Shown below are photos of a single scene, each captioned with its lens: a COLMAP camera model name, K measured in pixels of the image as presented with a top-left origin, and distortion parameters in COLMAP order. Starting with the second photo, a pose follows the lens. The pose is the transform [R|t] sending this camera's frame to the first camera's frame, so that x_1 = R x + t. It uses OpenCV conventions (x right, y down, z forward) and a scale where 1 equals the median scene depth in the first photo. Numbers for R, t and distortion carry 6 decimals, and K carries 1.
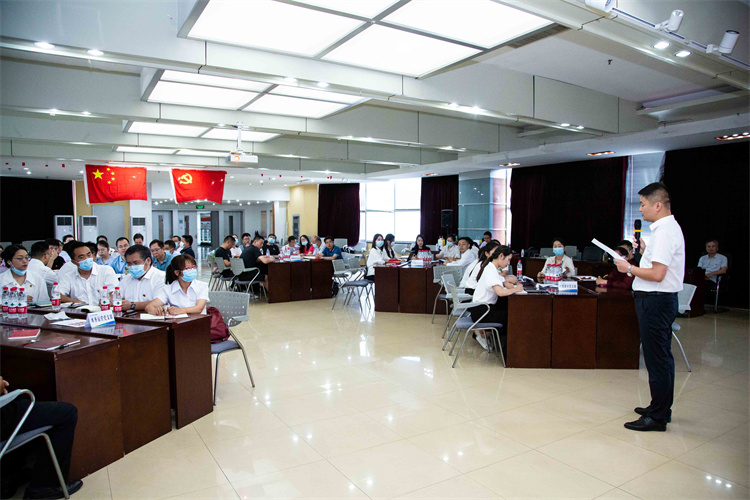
lens RADIAL K [[545.5, 0, 375.0], [0, 545.5, 250.0], [0, 0, 1]] dist [-0.203991, 0.146941]
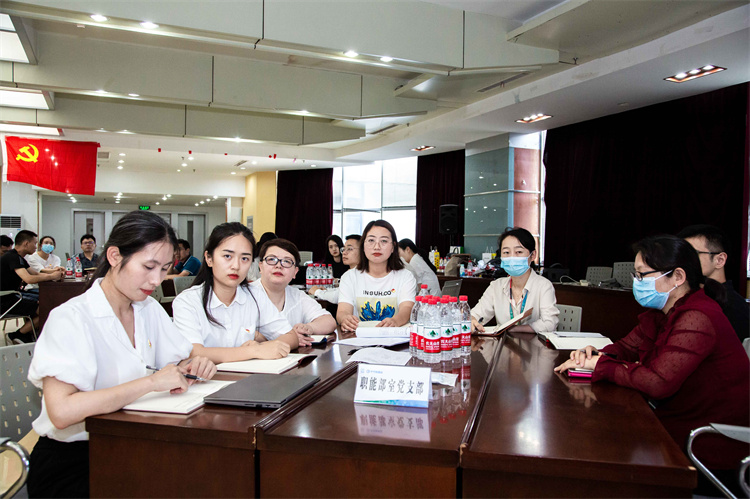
lens RADIAL K [[626.9, 0, 376.9], [0, 626.9, 259.6], [0, 0, 1]] dist [-0.054844, 0.098612]
pose [[0.987710, 0.012597, -0.155790, 0.156923], [-0.016233, 0.999624, -0.022088, 0.005463], [0.155453, 0.024345, 0.987543, 0.267307]]
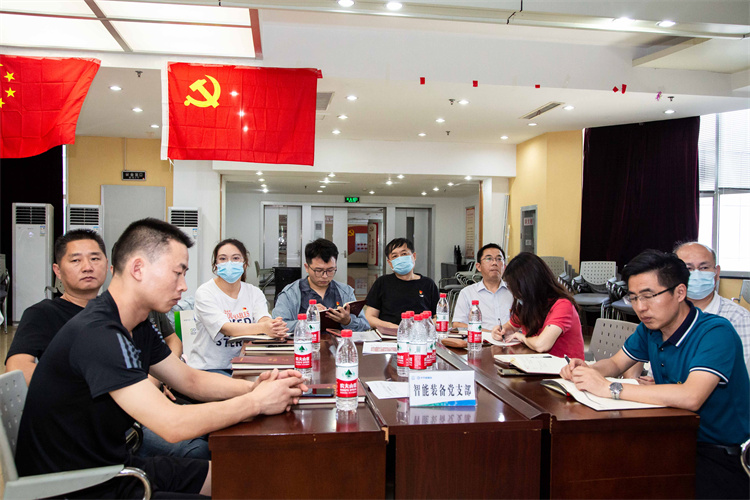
lens RADIAL K [[626.9, 0, 376.9], [0, 626.9, 260.1], [0, 0, 1]] dist [-0.054844, 0.098612]
pose [[0.915650, 0.018687, -0.401542, -0.062337], [-0.028053, 0.999454, -0.017457, -0.011556], [0.400997, 0.027249, 0.915674, 0.556216]]
